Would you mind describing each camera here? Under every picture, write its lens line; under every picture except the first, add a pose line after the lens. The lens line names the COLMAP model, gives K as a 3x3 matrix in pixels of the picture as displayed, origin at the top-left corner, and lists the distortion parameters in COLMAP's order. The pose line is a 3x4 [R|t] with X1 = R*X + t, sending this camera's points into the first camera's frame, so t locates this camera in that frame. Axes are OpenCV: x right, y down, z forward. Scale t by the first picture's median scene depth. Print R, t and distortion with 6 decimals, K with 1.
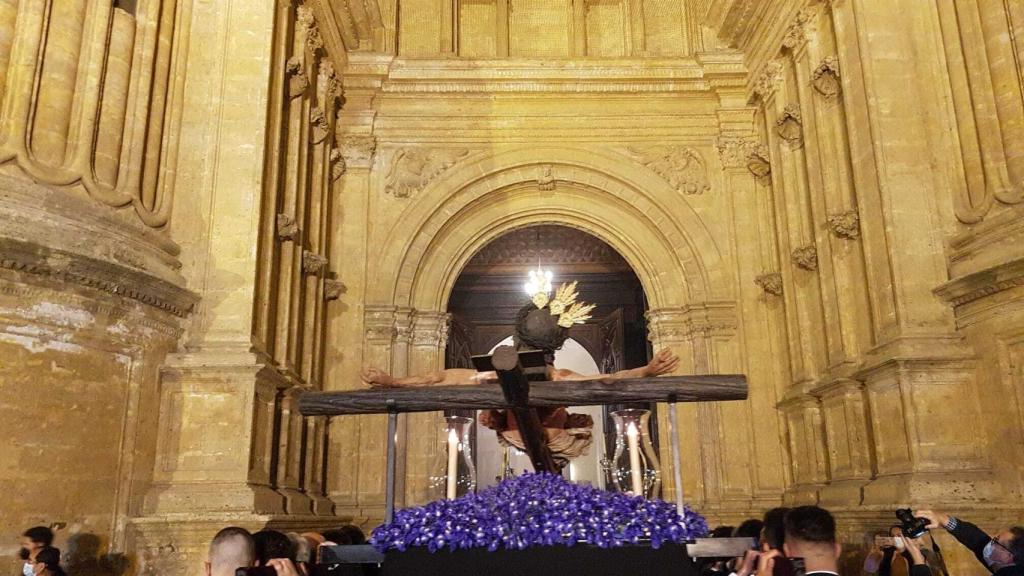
lens RADIAL K [[780.6, 0, 513.8], [0, 780.6, 309.9], [0, 0, 1]] dist [0.069545, -0.119494]
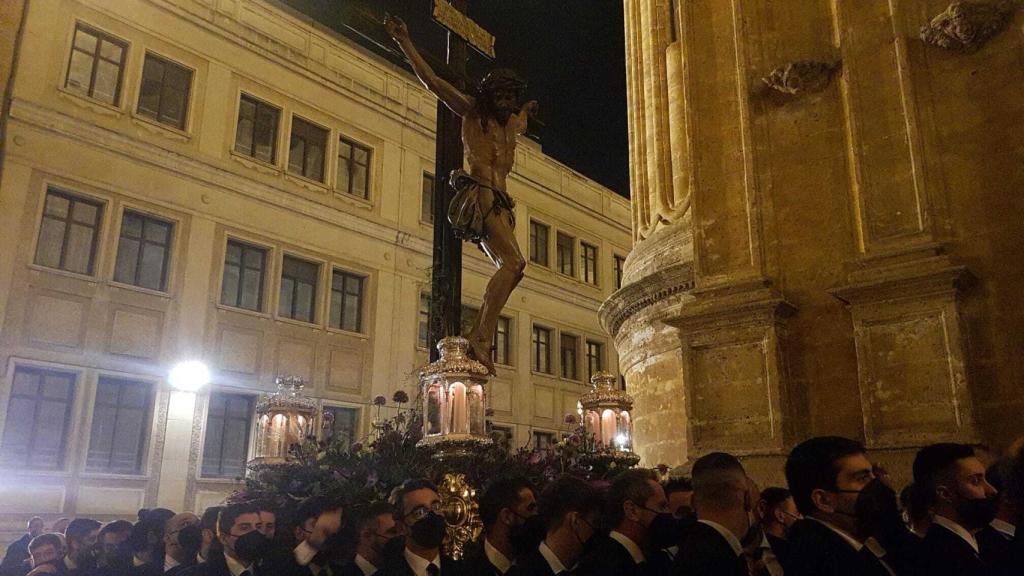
lens RADIAL K [[793.8, 0, 524.7], [0, 793.8, 294.7], [0, 0, 1]] dist [0.064734, -0.109381]
pose [[-0.656675, -0.198663, -0.727538, 0.404433], [0.190946, 0.889454, -0.415224, 0.371450], [0.729601, -0.411587, -0.546148, 1.364777]]
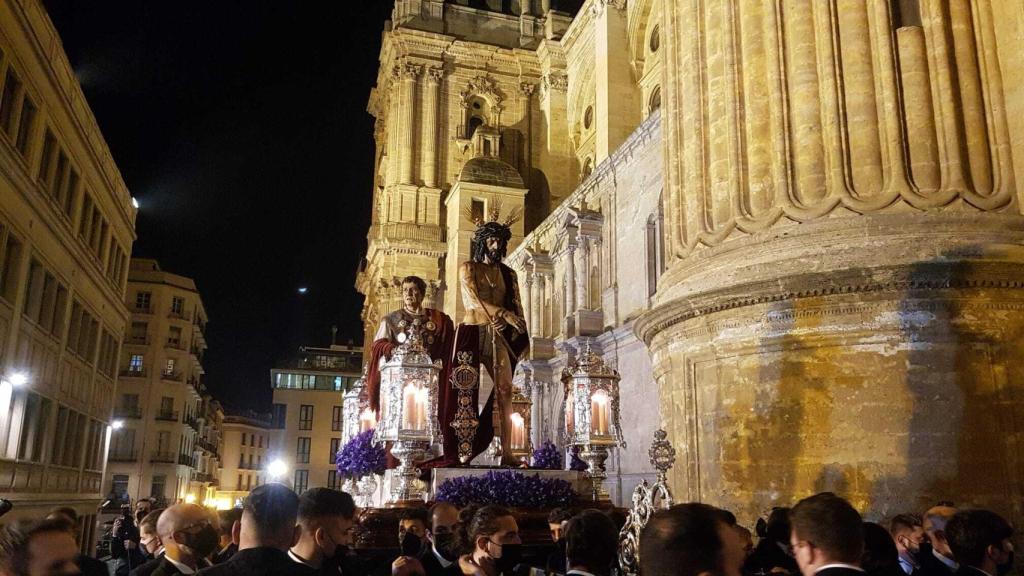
lens RADIAL K [[798.4, 0, 521.3], [0, 798.4, 312.1], [0, 0, 1]] dist [0.070708, -0.128787]
pose [[0.293602, -0.201566, -0.934435, 0.306113], [0.221794, 0.965205, -0.138516, 0.030595], [0.929842, -0.166584, 0.328092, 0.094764]]
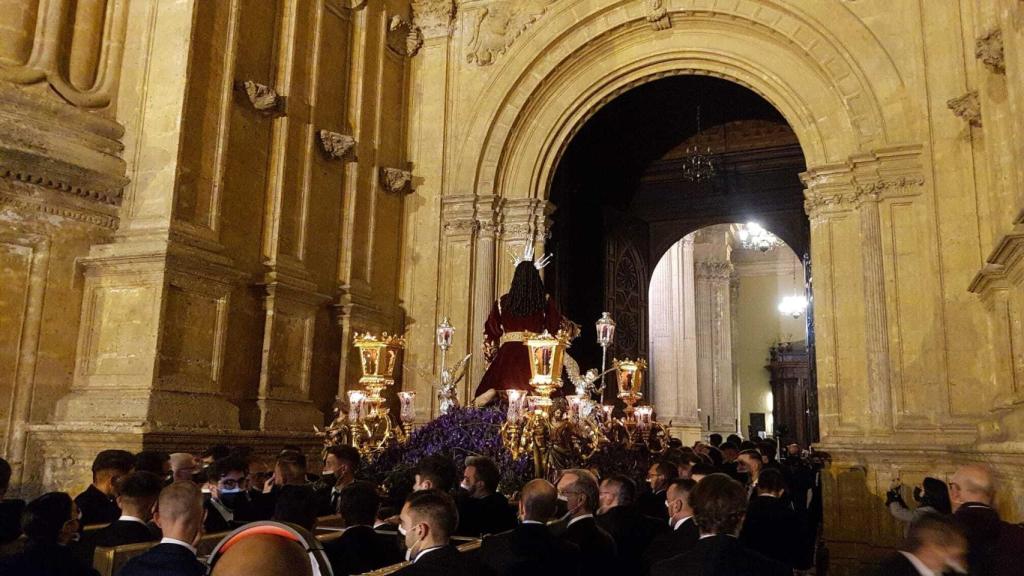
lens RADIAL K [[793.8, 0, 524.7], [0, 793.8, 294.7], [0, 0, 1]] dist [0.064734, -0.109381]
pose [[0.923062, -0.035741, -0.382988, 0.359609], [0.062787, 0.996320, 0.058348, 0.090046], [0.379493, -0.077906, 0.921909, 0.352489]]
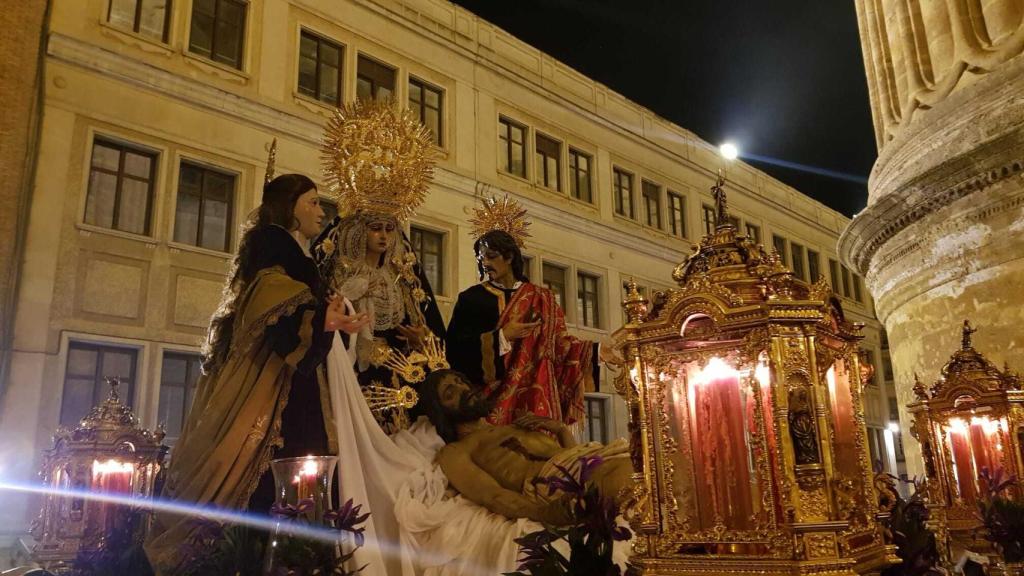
lens RADIAL K [[794.2, 0, 512.0], [0, 794.2, 288.0], [0, 0, 1]] dist [0.065880, -0.135546]
pose [[-0.712052, -0.152652, -0.685331, 0.274133], [0.201597, 0.890531, -0.407816, 0.253166], [0.672562, -0.428547, -0.603330, 1.014402]]
